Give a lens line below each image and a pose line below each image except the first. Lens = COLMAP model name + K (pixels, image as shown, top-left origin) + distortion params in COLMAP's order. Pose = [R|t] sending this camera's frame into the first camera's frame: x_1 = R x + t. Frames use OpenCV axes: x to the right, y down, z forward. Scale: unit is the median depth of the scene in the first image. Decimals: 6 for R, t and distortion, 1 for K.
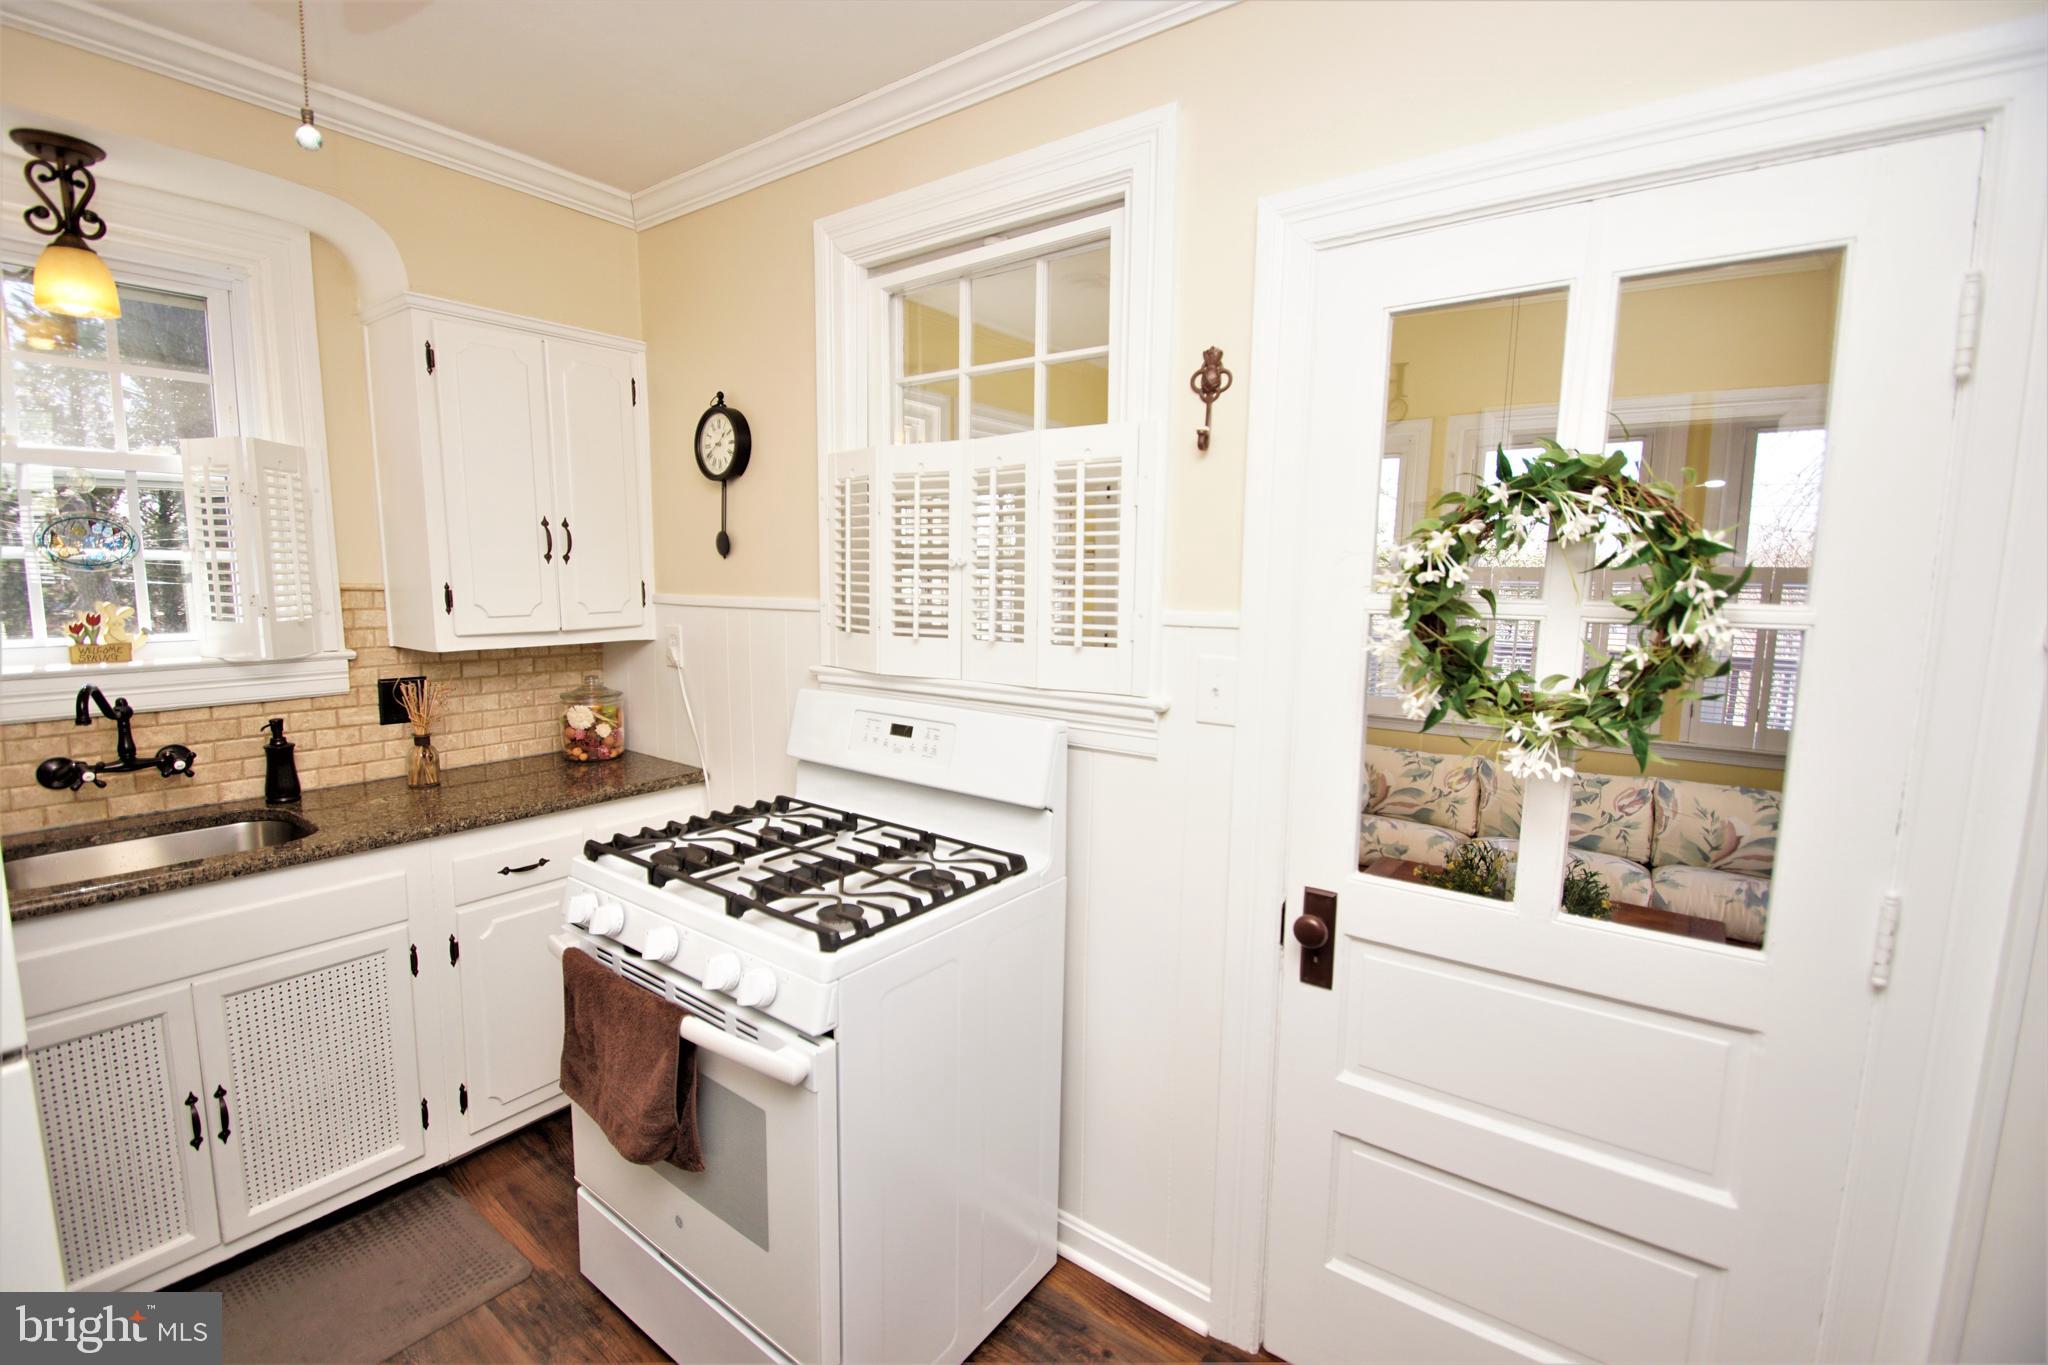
lens RADIAL K [[912.5, 0, 977.3], [0, 912.5, 684.4], [0, 0, 1]] dist [0.016305, -0.017841]
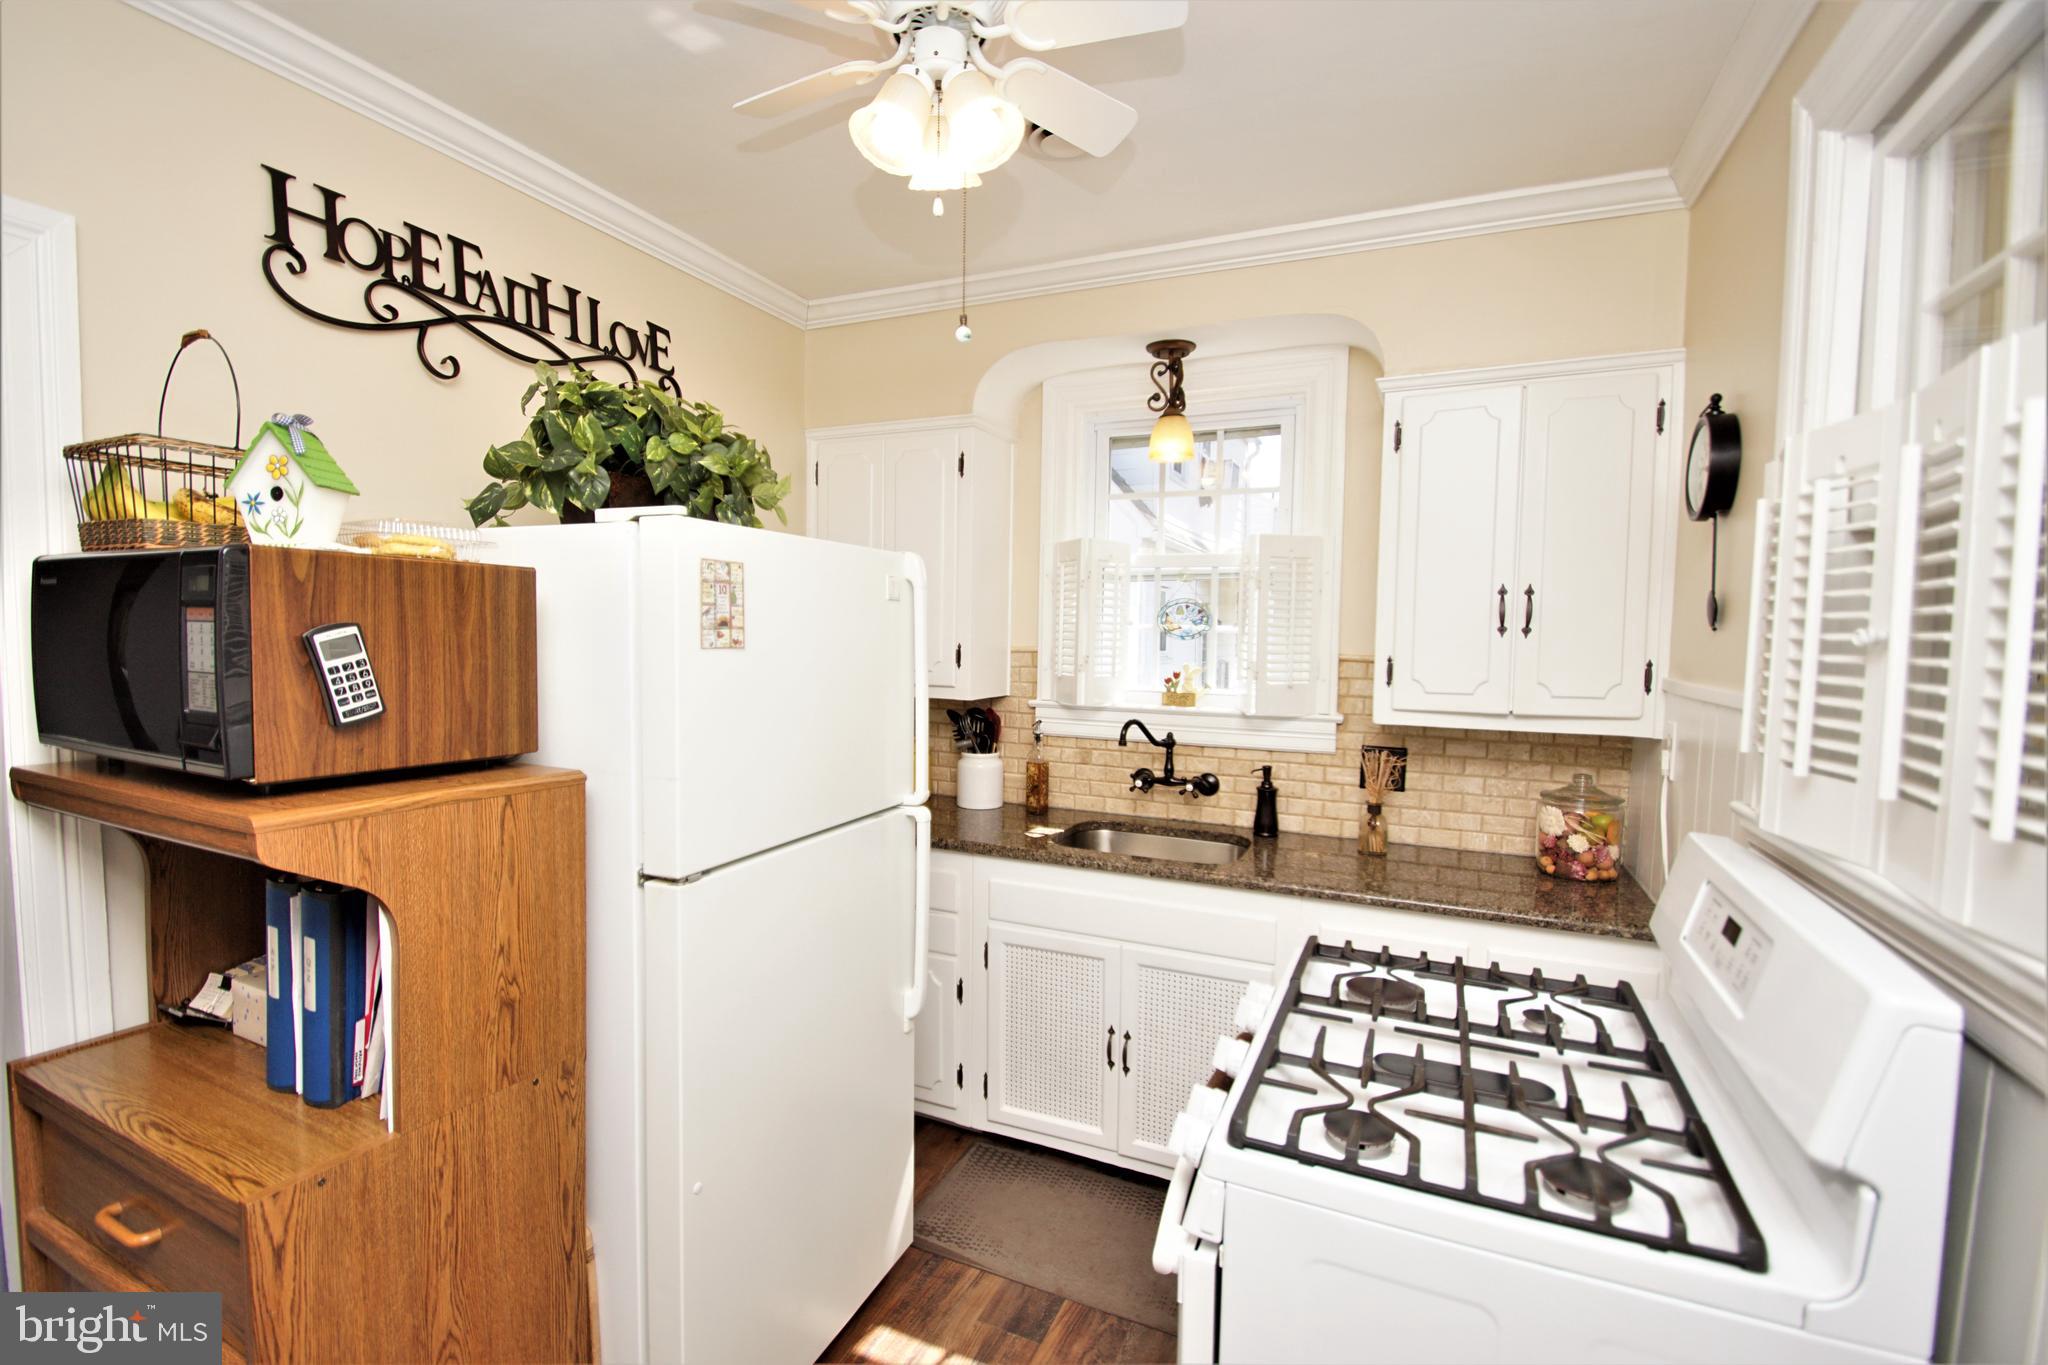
lens RADIAL K [[912.5, 0, 977.3], [0, 912.5, 684.4], [0, 0, 1]] dist [0.016305, -0.017841]
pose [[0.239807, 0.053142, -0.969365, 0.280922], [-0.135267, 0.990590, 0.020843, -0.039113], [0.961351, 0.126125, 0.244739, 0.319733]]
